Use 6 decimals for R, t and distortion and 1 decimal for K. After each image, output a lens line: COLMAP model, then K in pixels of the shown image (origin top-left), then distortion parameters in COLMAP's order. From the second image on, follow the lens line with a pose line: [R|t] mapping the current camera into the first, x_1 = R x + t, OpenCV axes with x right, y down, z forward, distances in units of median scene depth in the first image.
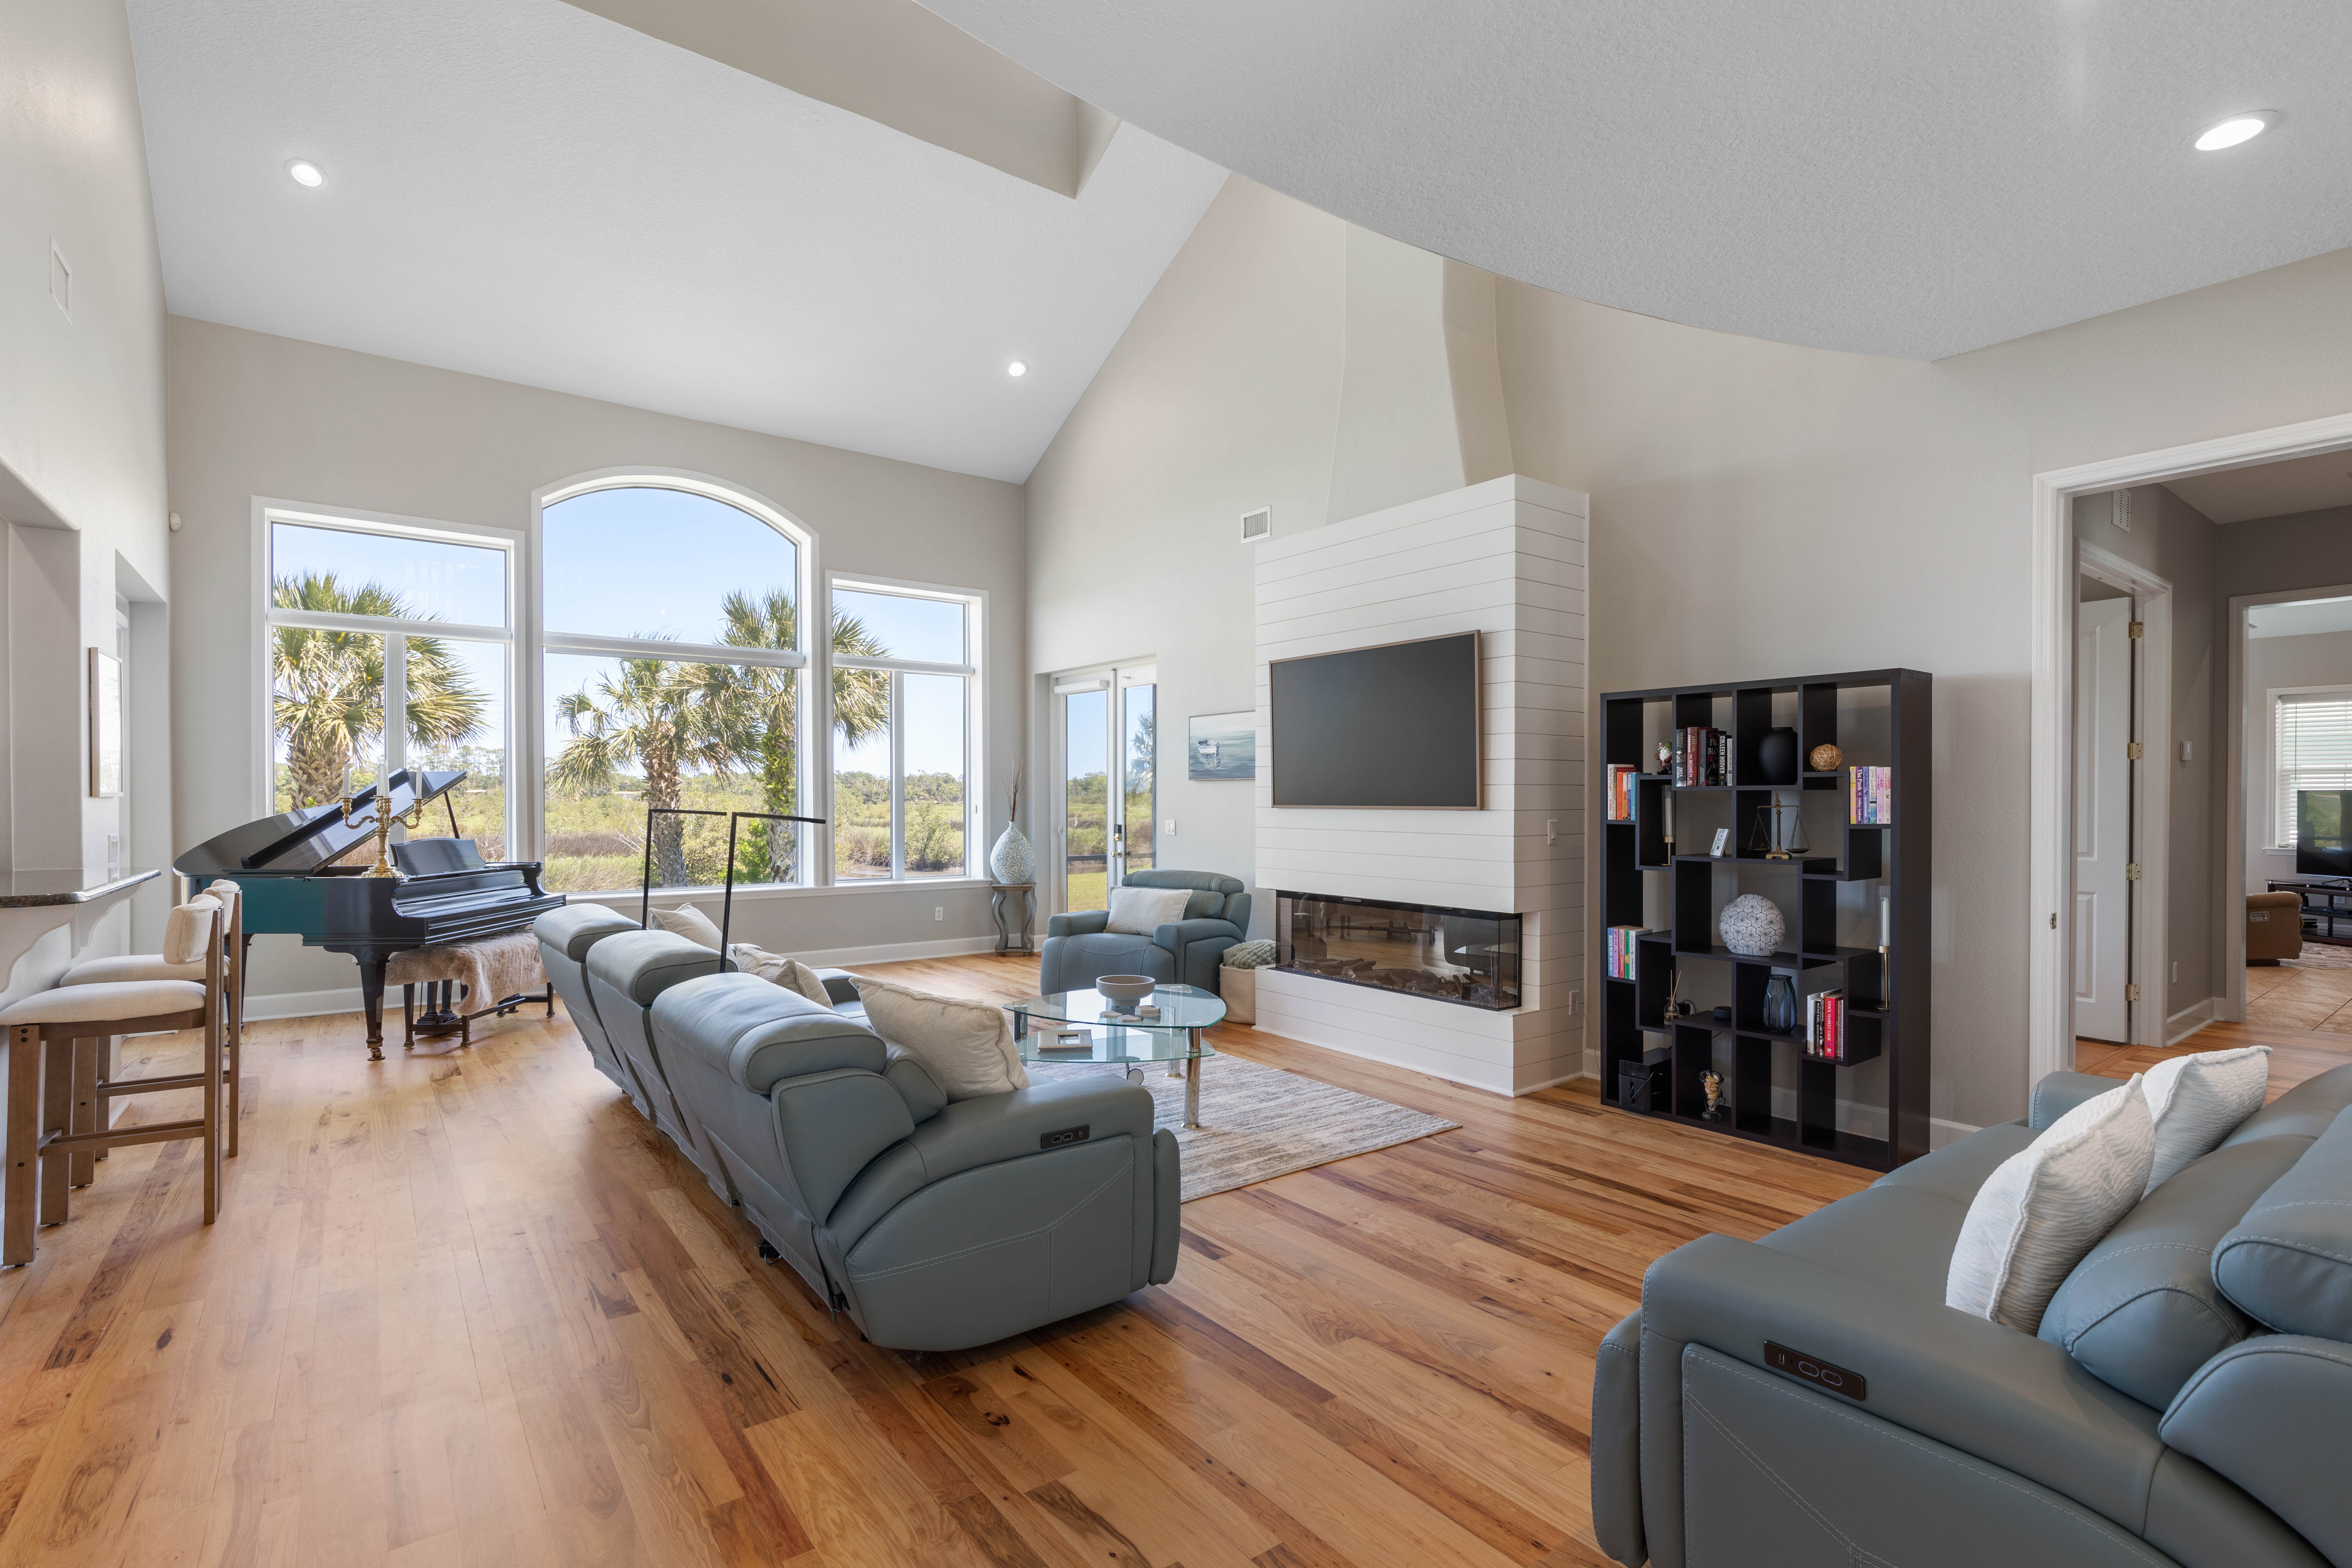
lens RADIAL K [[1094.8, 0, 1179.6], [0, 1094.8, 801.7], [0, 0, 1]] dist [0.003549, 0.001609]
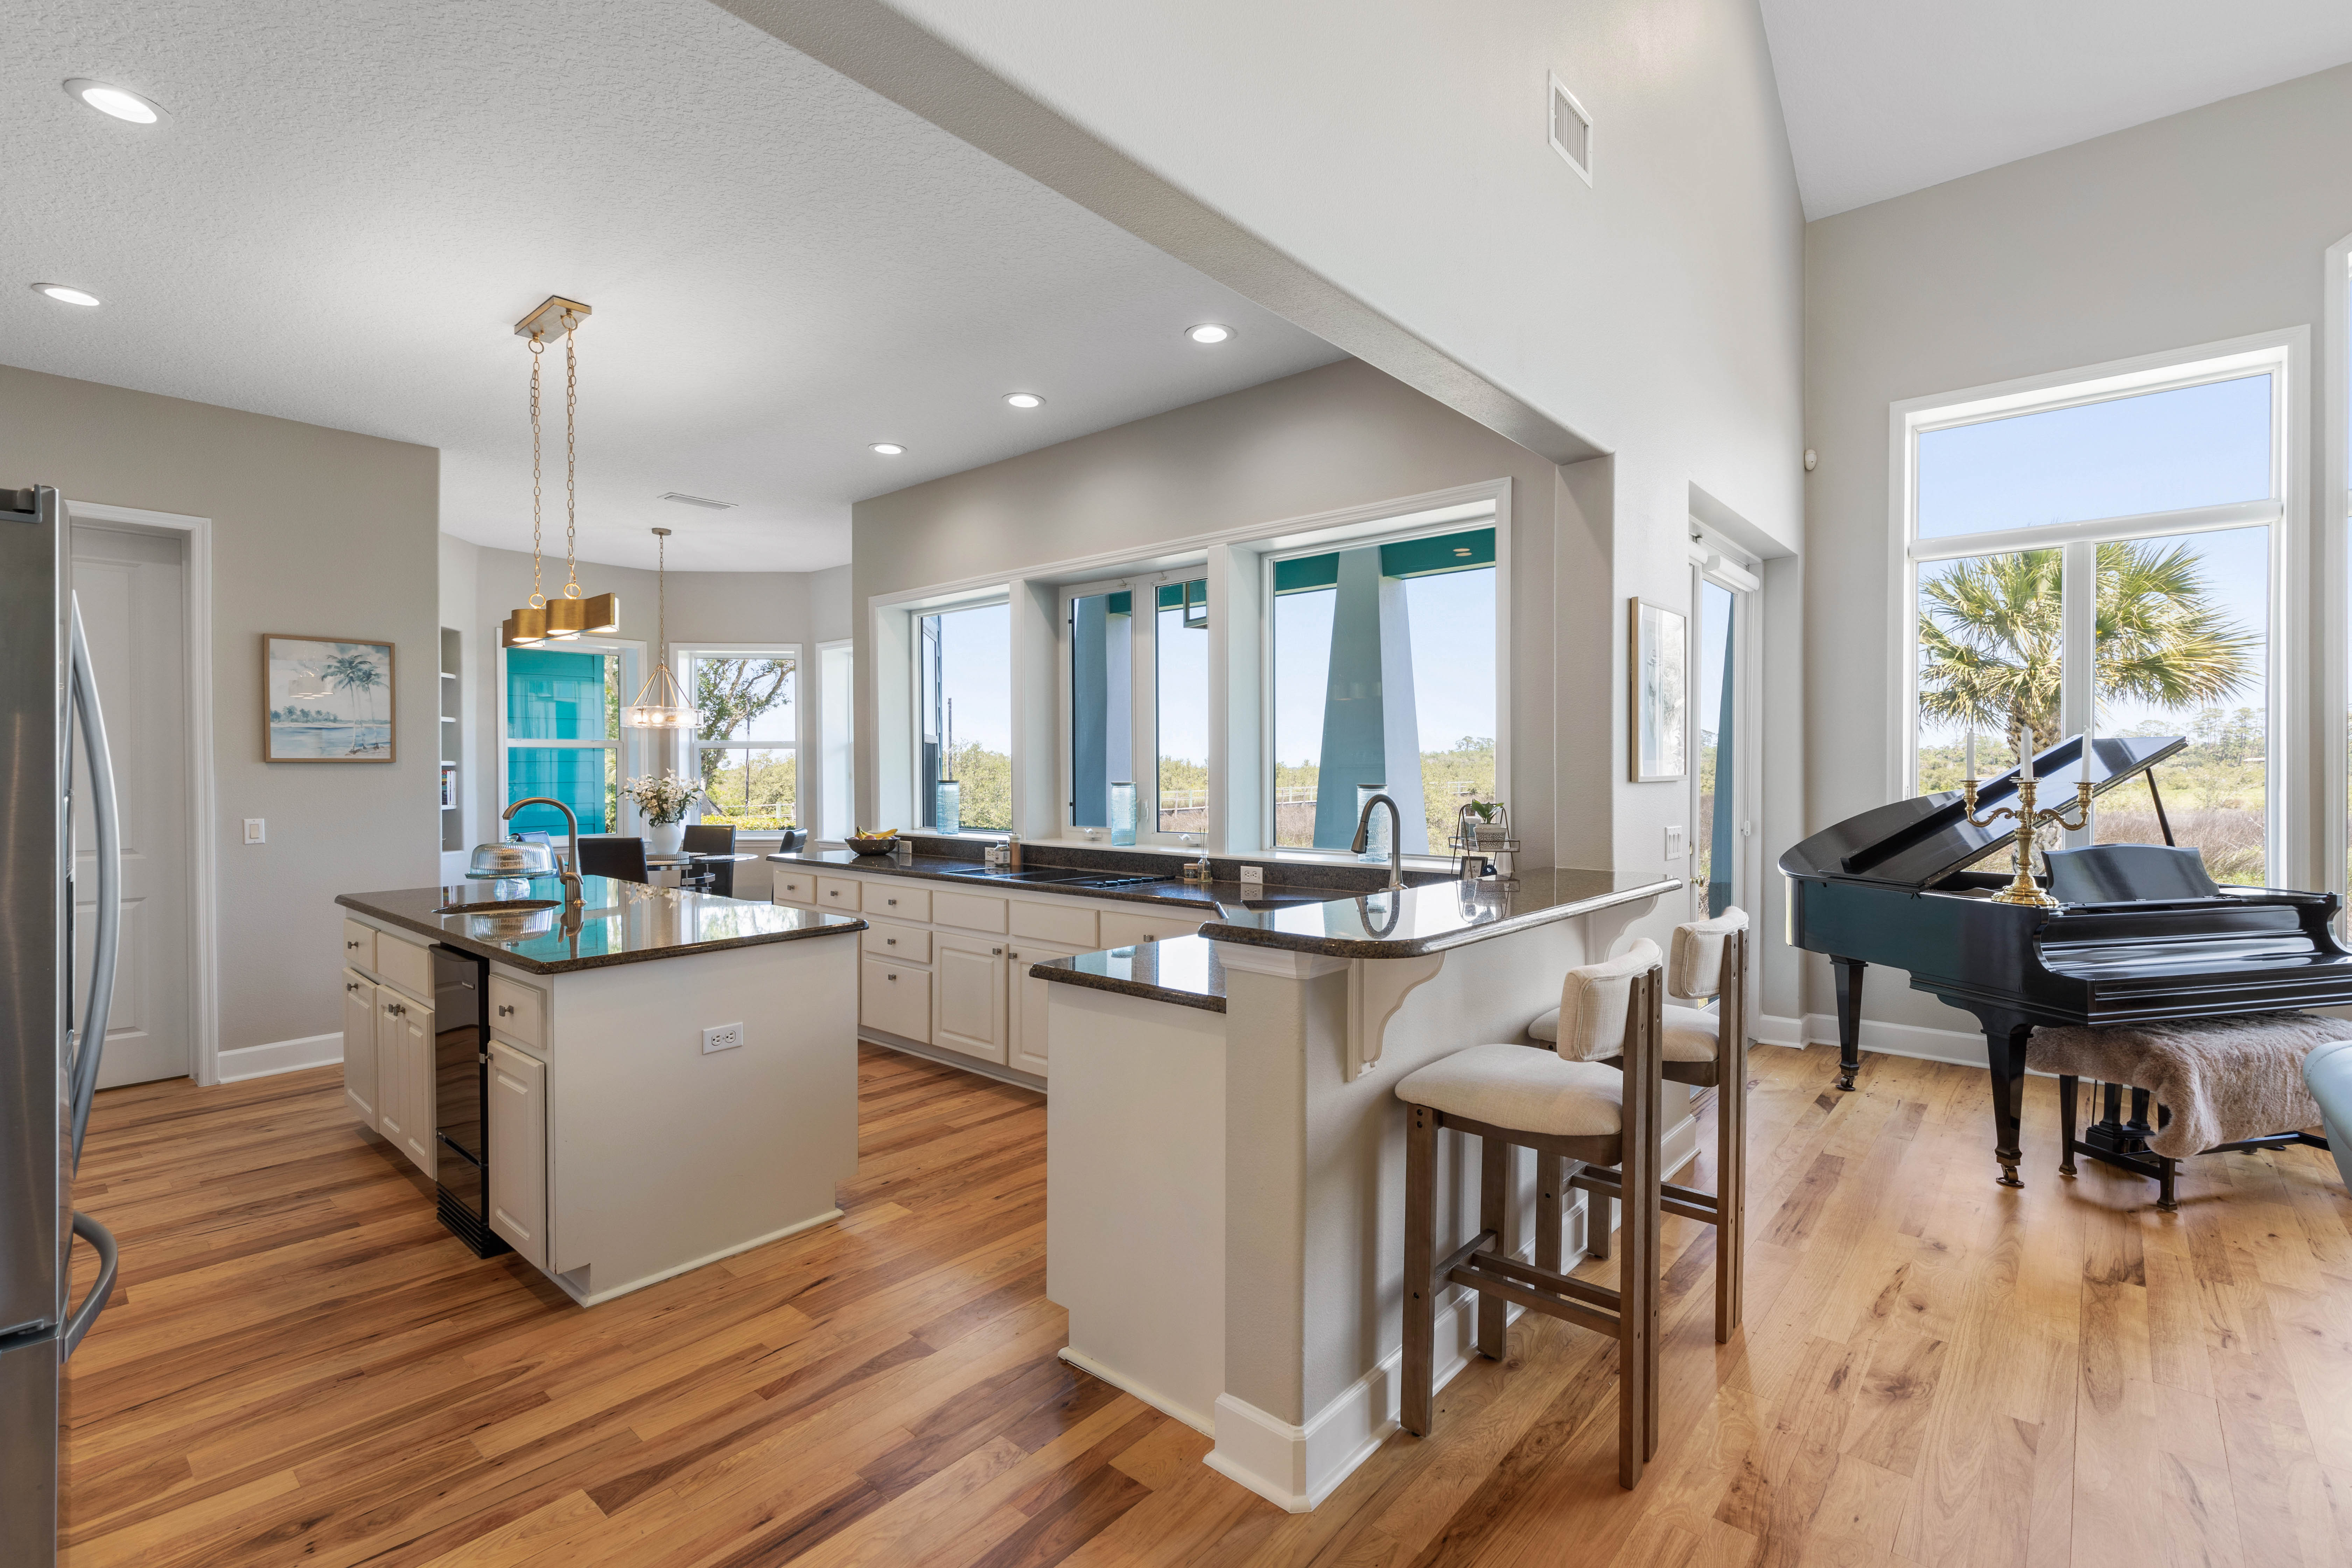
lens RADIAL K [[1075.0, 0, 1181.9], [0, 1075.0, 782.6], [0, 0, 1]] dist [0.004293, -0.000549]
pose [[0.215418, 0.010296, -0.976468, -0.206533], [0.000736, 0.999942, 0.010706, -0.009426], [0.976522, -0.003025, 0.215398, 0.366479]]
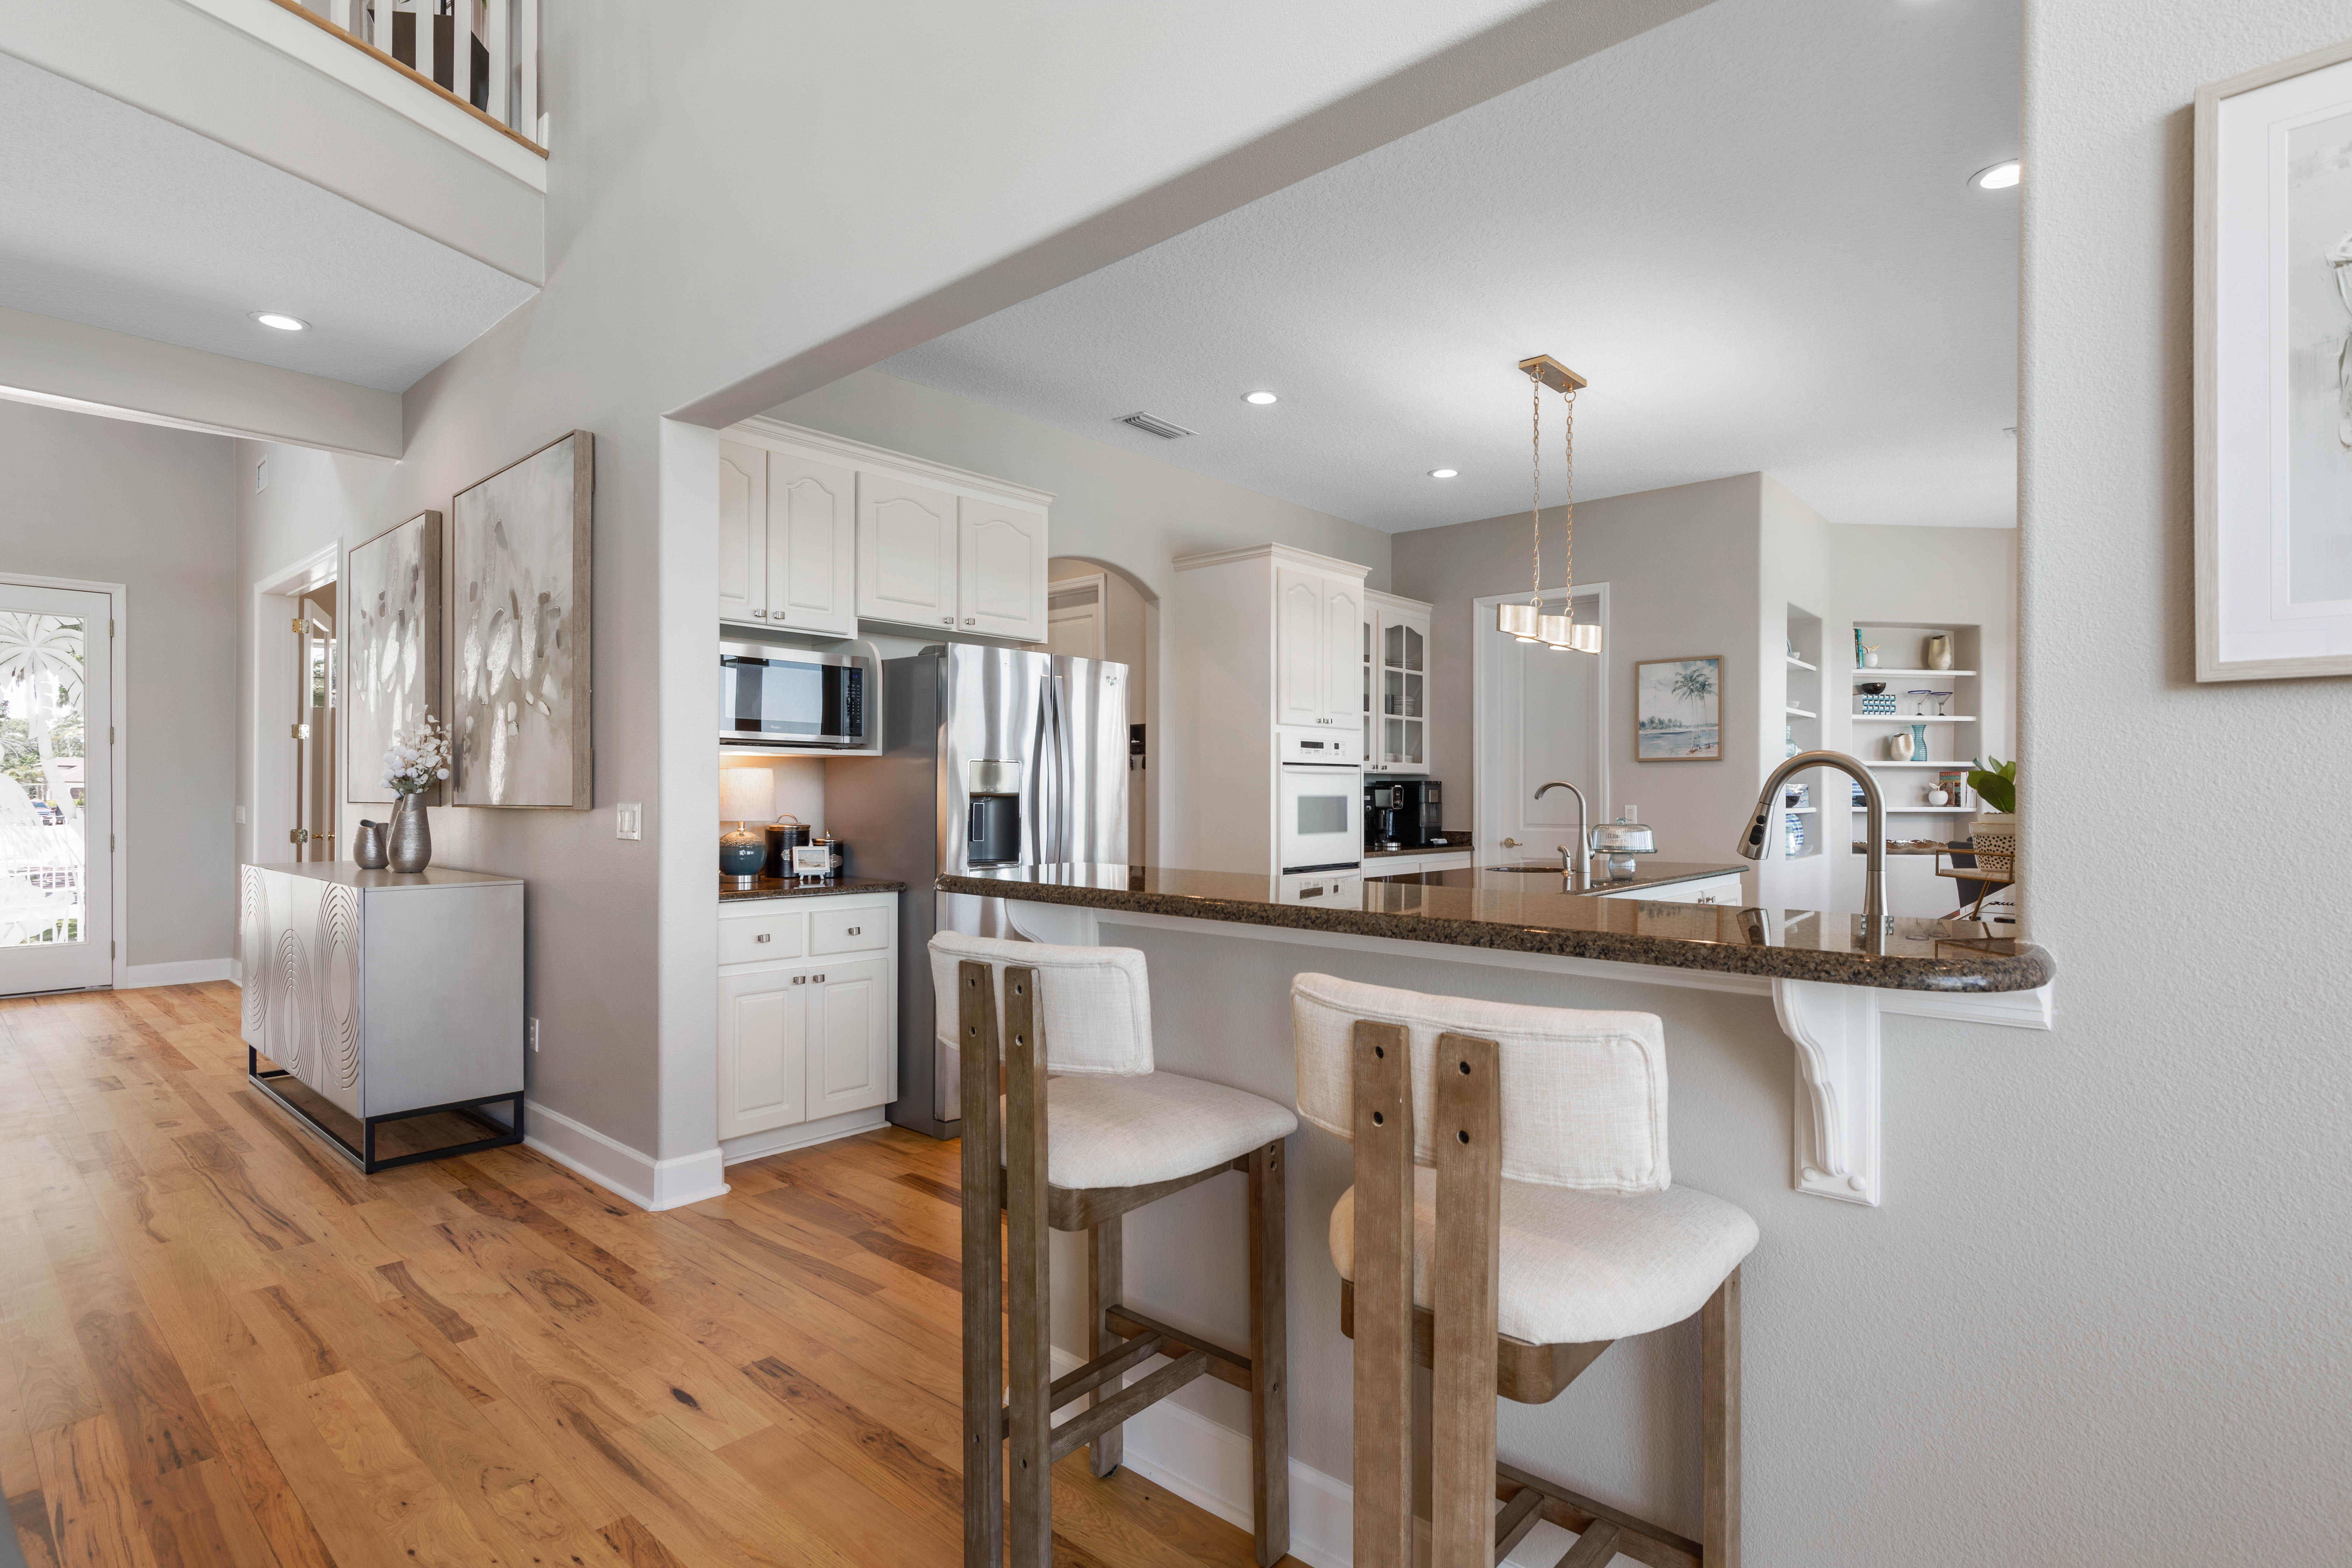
lens RADIAL K [[1156.3, 0, 1183.1], [0, 1156.3, 790.6], [0, 0, 1]] dist [0.017474, 0.000281]
pose [[-0.975160, -0.009635, -0.221291, -0.579895], [-0.009421, 0.999954, -0.002021, 0.029301], [0.221300, 0.000114, -0.975206, 1.069089]]
